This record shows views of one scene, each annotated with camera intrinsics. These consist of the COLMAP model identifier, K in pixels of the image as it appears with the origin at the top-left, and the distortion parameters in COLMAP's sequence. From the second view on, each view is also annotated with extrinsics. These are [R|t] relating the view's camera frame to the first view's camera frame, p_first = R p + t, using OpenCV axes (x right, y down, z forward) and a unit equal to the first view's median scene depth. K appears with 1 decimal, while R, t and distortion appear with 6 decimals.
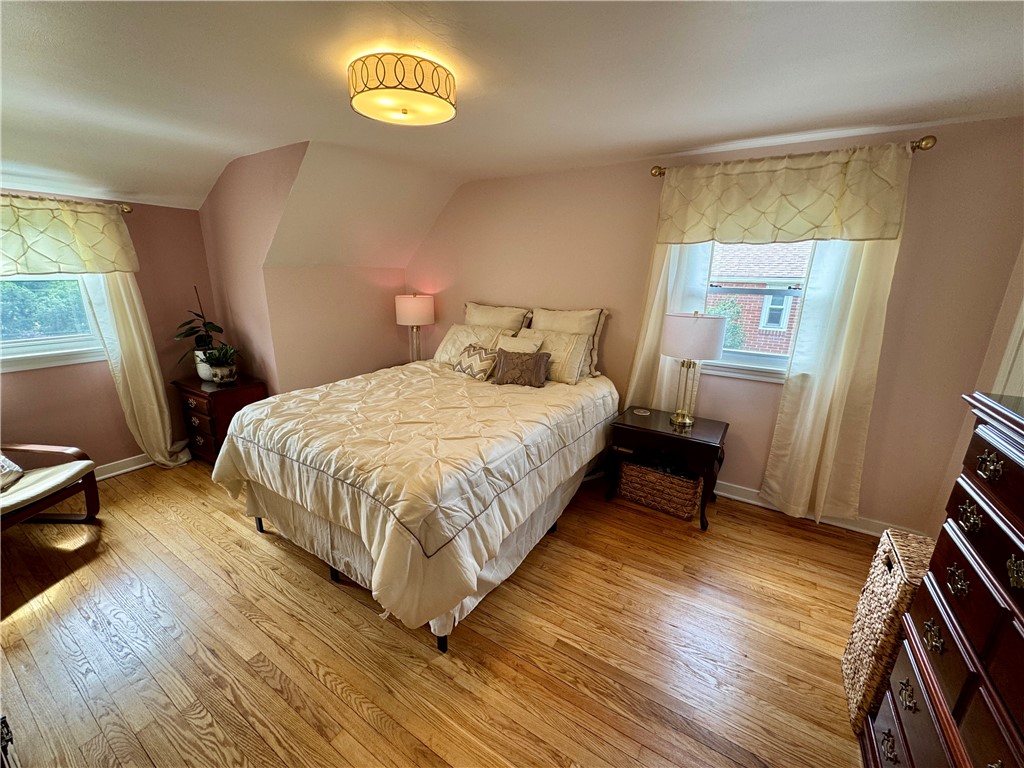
lens RADIAL K [[411.1, 0, 511.8], [0, 411.1, 385.2], [0, 0, 1]] dist [-0.001171, -0.000163]
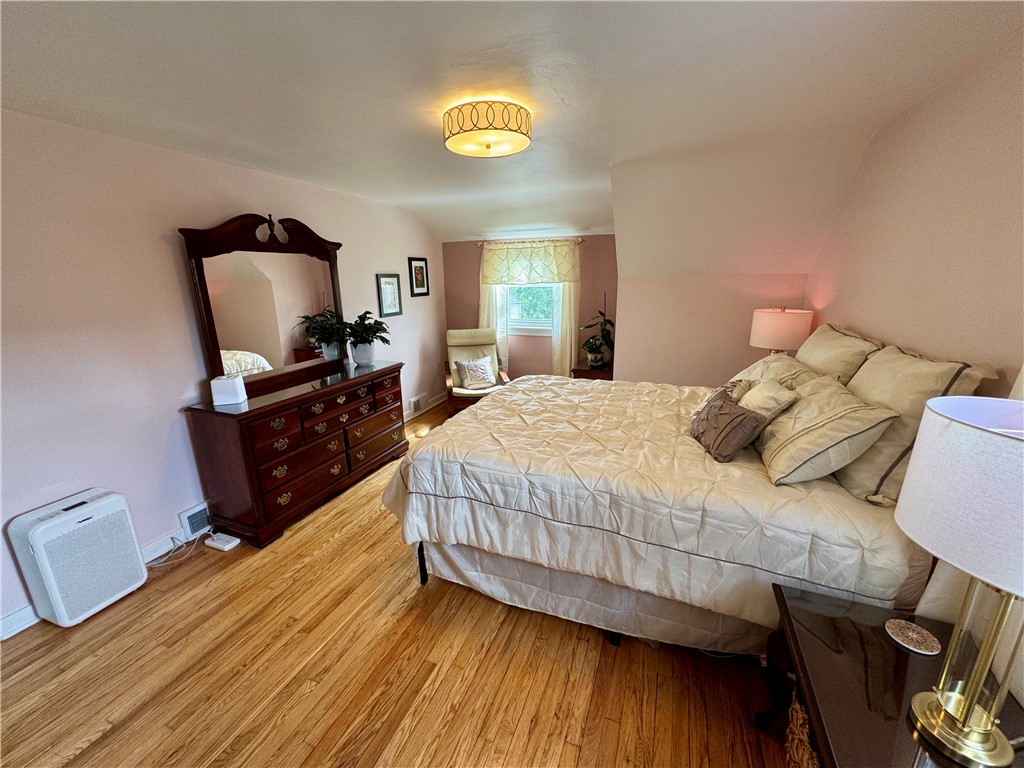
lens RADIAL K [[411.1, 0, 512.0], [0, 411.1, 384.4], [0, 0, 1]] dist [-0.001171, -0.000163]
pose [[0.178813, 0.232956, -0.955907, 0.841646], [-0.251377, 0.950137, 0.184527, -0.203988], [0.951228, 0.207297, 0.228457, 0.757416]]
